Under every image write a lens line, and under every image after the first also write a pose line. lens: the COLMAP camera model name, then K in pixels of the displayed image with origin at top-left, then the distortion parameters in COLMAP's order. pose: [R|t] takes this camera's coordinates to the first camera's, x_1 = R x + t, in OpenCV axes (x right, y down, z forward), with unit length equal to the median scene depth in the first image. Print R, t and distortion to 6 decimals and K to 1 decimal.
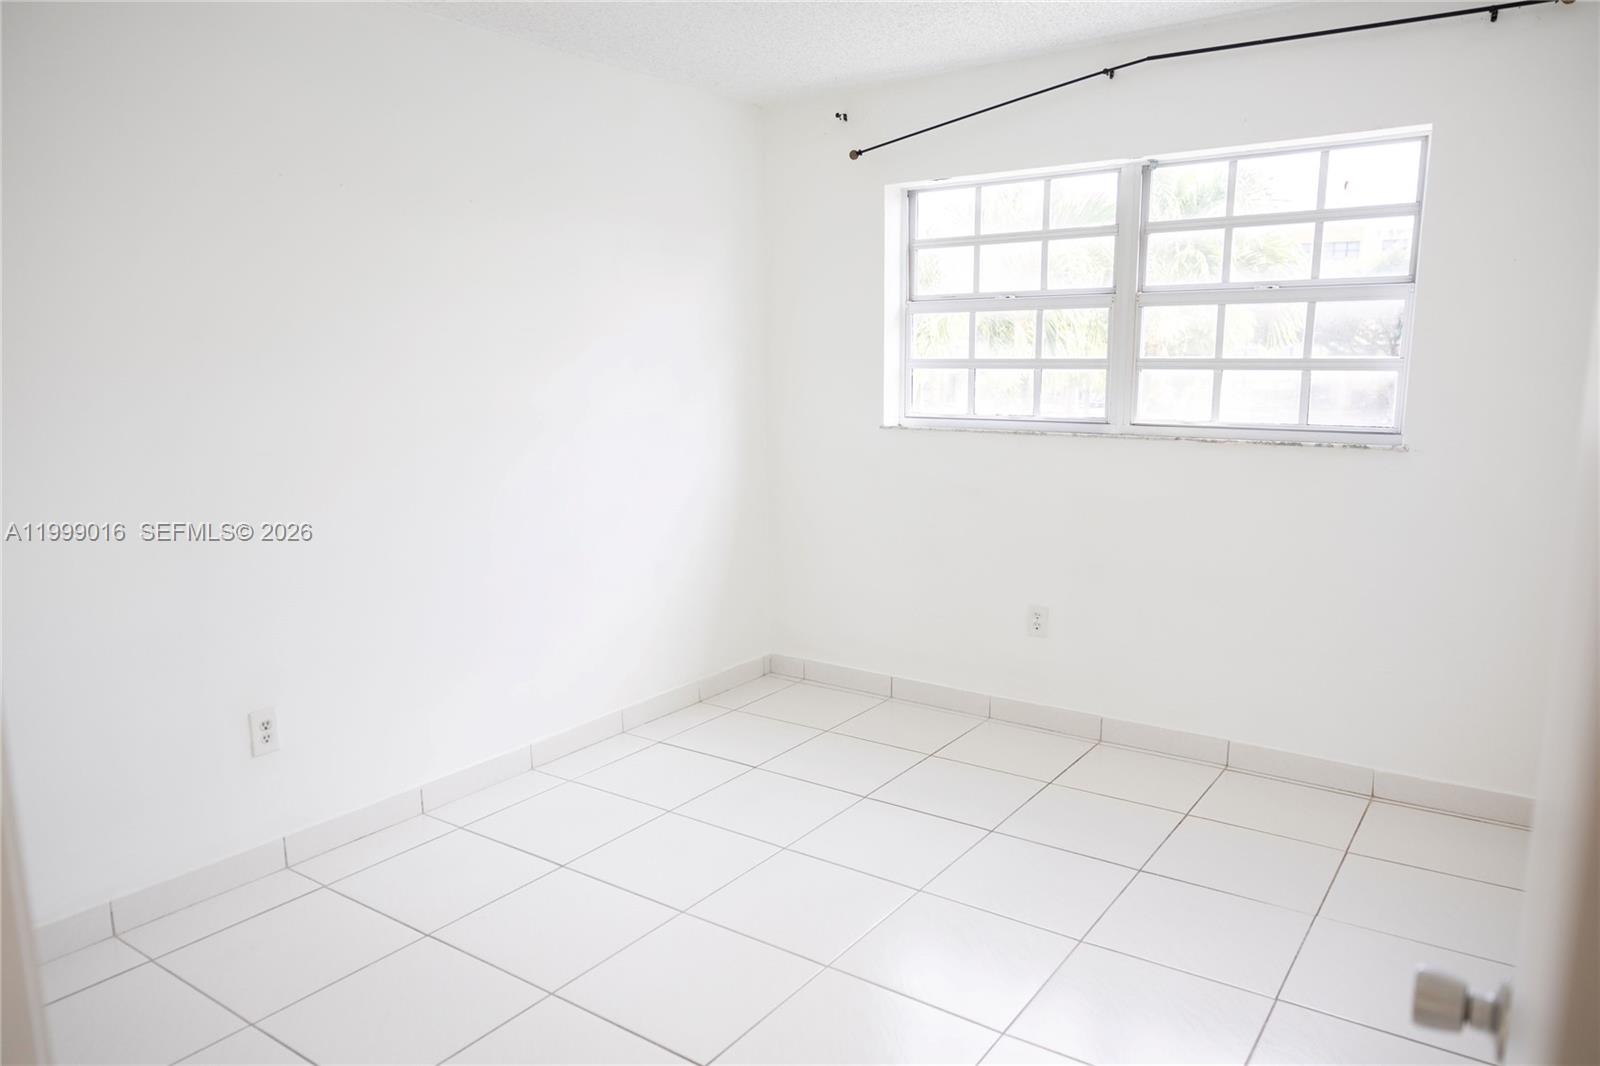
lens RADIAL K [[1106.6, 0, 800.0], [0, 1106.6, 533.0], [0, 0, 1]] dist [0.048542, 0.000400]
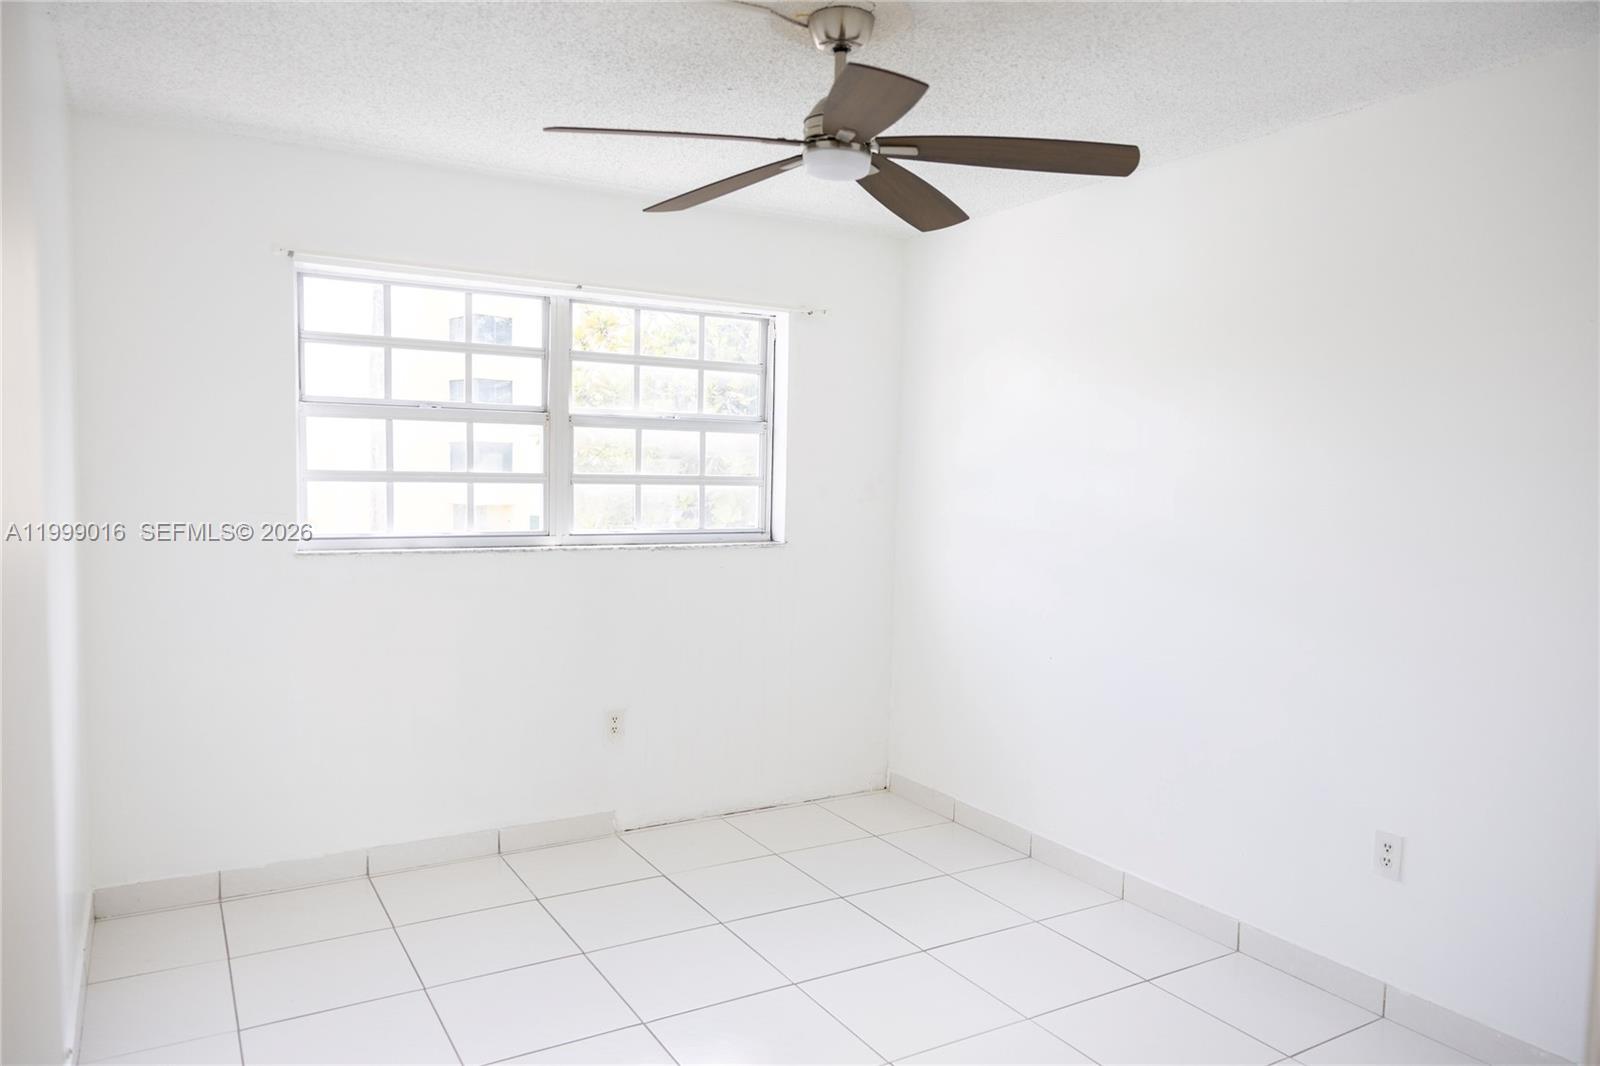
lens RADIAL K [[1072.1, 0, 797.6], [0, 1072.1, 549.2], [0, 0, 1]] dist [-0.003334, -0.001010]
pose [[0.412626, -0.058761, 0.909003, -0.538297], [0.128691, 0.991668, 0.005688, -0.061425], [-0.901764, 0.114634, 0.416751, 0.374576]]
